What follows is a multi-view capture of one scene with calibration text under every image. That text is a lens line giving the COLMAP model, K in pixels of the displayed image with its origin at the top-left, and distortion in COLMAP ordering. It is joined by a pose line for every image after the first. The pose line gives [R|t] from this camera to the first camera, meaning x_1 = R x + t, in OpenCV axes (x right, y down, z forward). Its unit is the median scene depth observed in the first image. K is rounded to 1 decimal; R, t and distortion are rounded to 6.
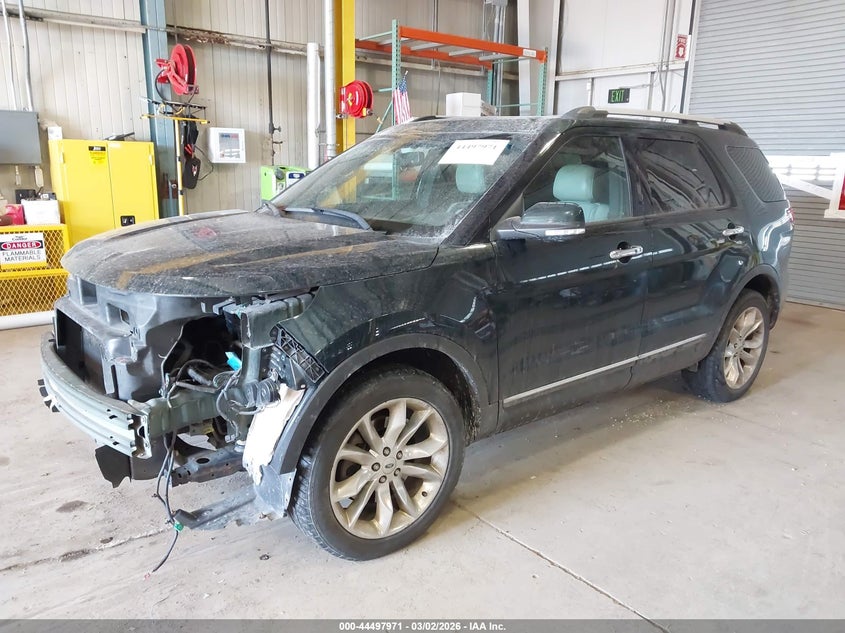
lens RADIAL K [[656.5, 0, 422.5], [0, 656.5, 316.5], [0, 0, 1]] dist [0.007645, 0.000645]
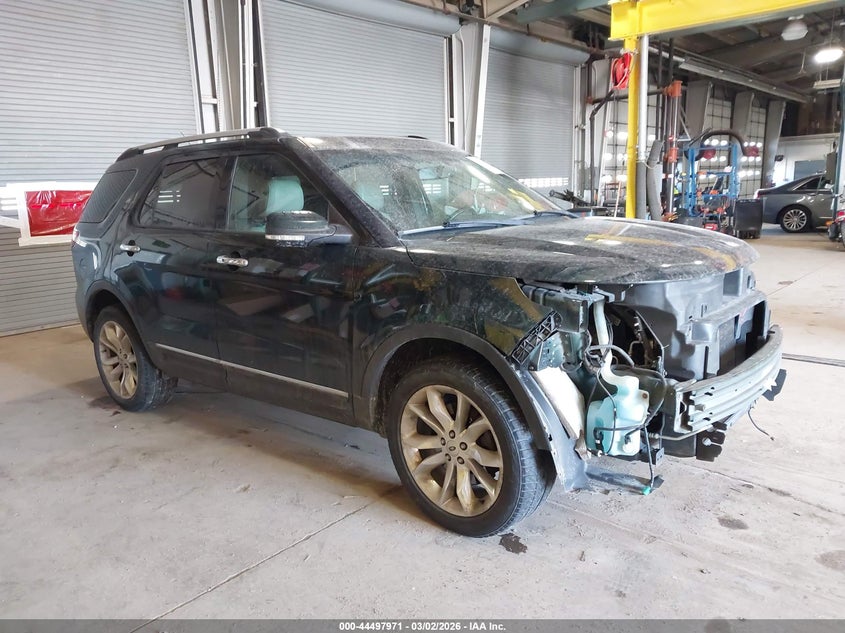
lens RADIAL K [[656.5, 0, 422.5], [0, 656.5, 316.5], [0, 0, 1]] dist [0.007645, 0.000645]
pose [[-0.155063, -0.201327, 0.967173, -1.305538], [0.266175, 0.934295, 0.237158, -0.328253], [-0.951371, 0.294212, -0.091287, 1.408957]]
